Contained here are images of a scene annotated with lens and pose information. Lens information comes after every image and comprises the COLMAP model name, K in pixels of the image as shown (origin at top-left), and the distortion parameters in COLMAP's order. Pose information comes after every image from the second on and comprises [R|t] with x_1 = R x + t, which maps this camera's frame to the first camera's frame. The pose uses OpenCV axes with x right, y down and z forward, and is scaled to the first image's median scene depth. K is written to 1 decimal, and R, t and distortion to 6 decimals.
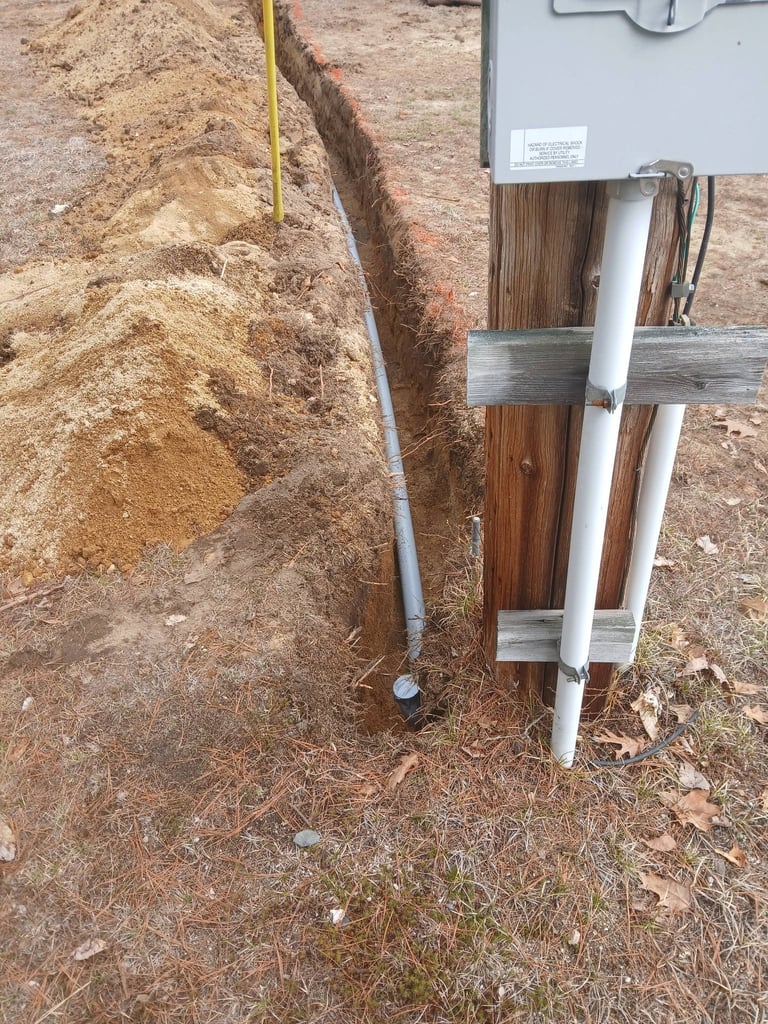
lens RADIAL K [[792.0, 0, 384.0], [0, 792.0, 512.0], [0, 0, 1]] dist [0.029884, -0.009123]
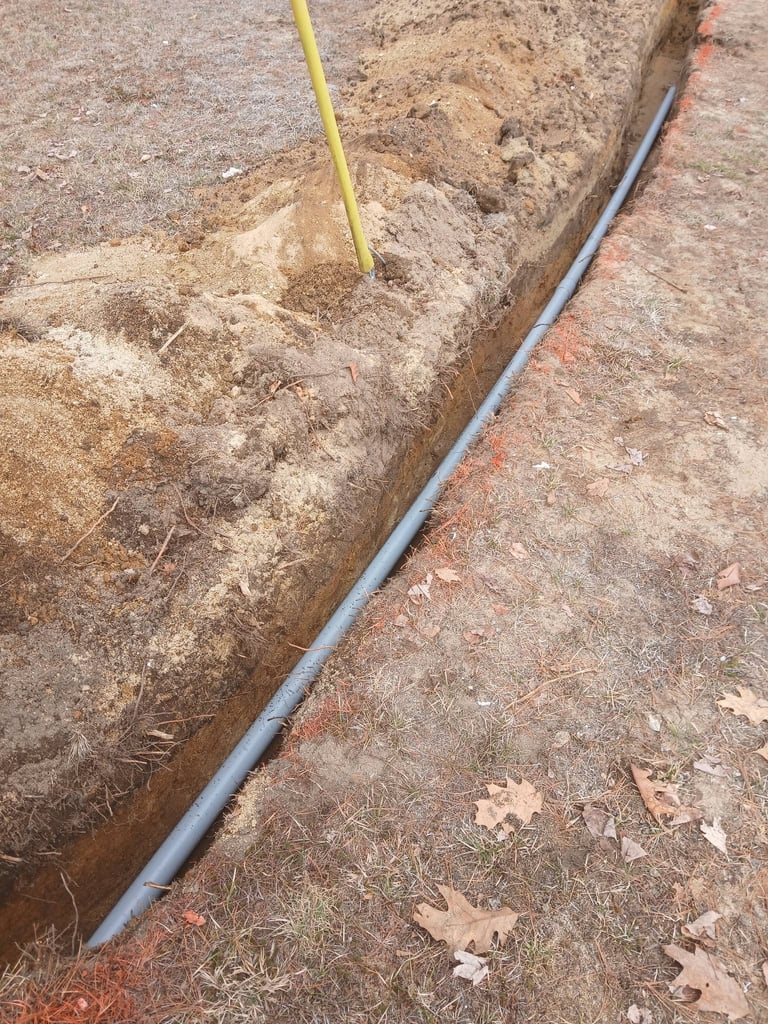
lens RADIAL K [[792.0, 0, 384.0], [0, 792.0, 512.0], [0, 0, 1]] dist [0.029884, -0.009123]
pose [[0.837345, 0.386318, -0.386796, 0.125752], [-0.351636, 0.922363, 0.159995, -0.137790], [0.418576, 0.002041, 0.908180, 0.161125]]
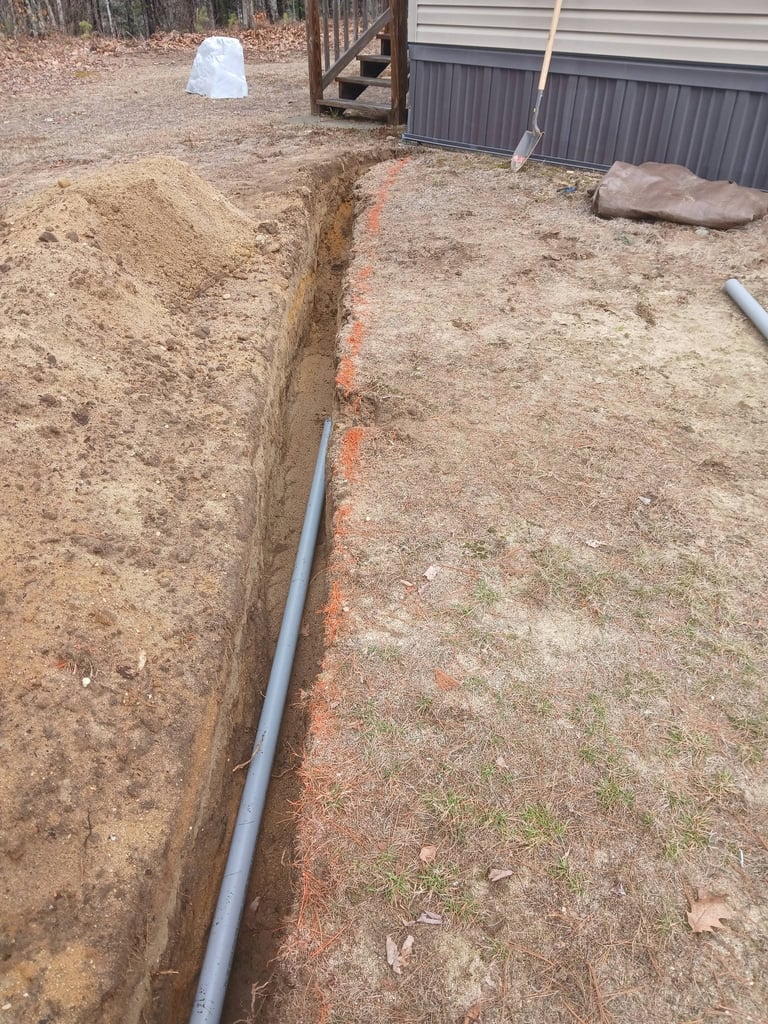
lens RADIAL K [[792.0, 0, 384.0], [0, 792.0, 512.0], [0, 0, 1]] dist [0.029884, -0.009123]
pose [[0.975365, 0.123247, -0.182956, 0.039902], [-0.134606, 0.989587, -0.050978, -0.416100], [0.174768, 0.074349, 0.981799, 0.478858]]
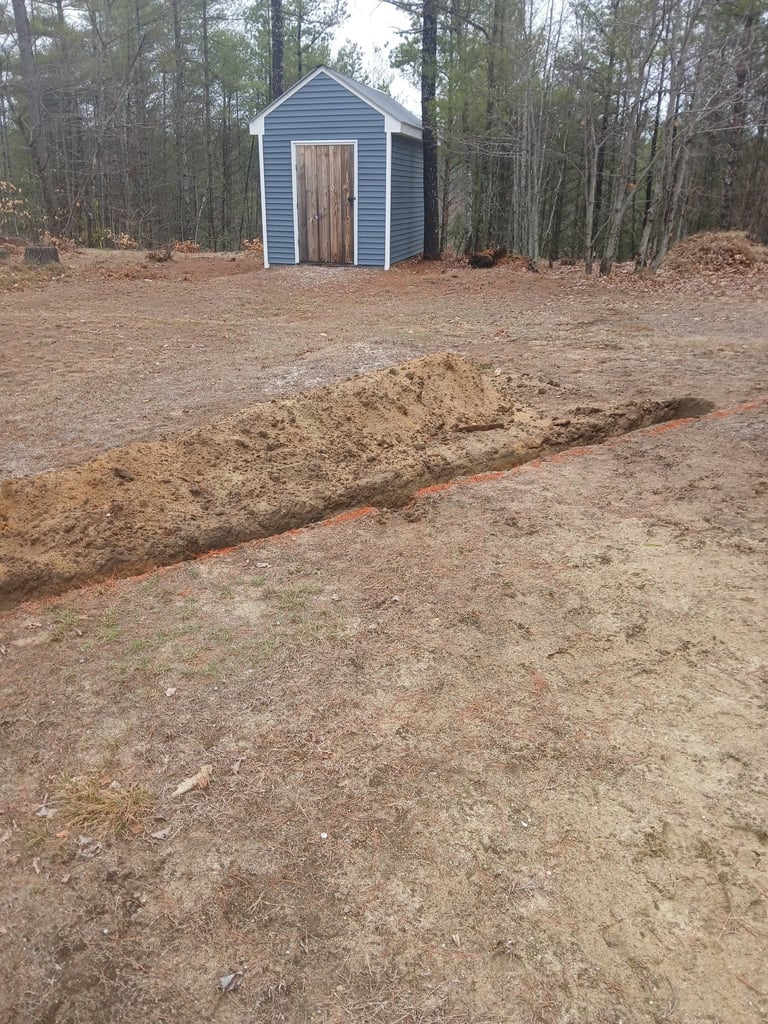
lens RADIAL K [[792.0, 0, 384.0], [0, 792.0, 512.0], [0, 0, 1]] dist [0.029884, -0.009123]
pose [[0.353028, 0.356613, -0.864985, 0.472731], [-0.587468, 0.804033, 0.091719, -0.534078], [0.728184, 0.475771, 0.493345, 0.572881]]
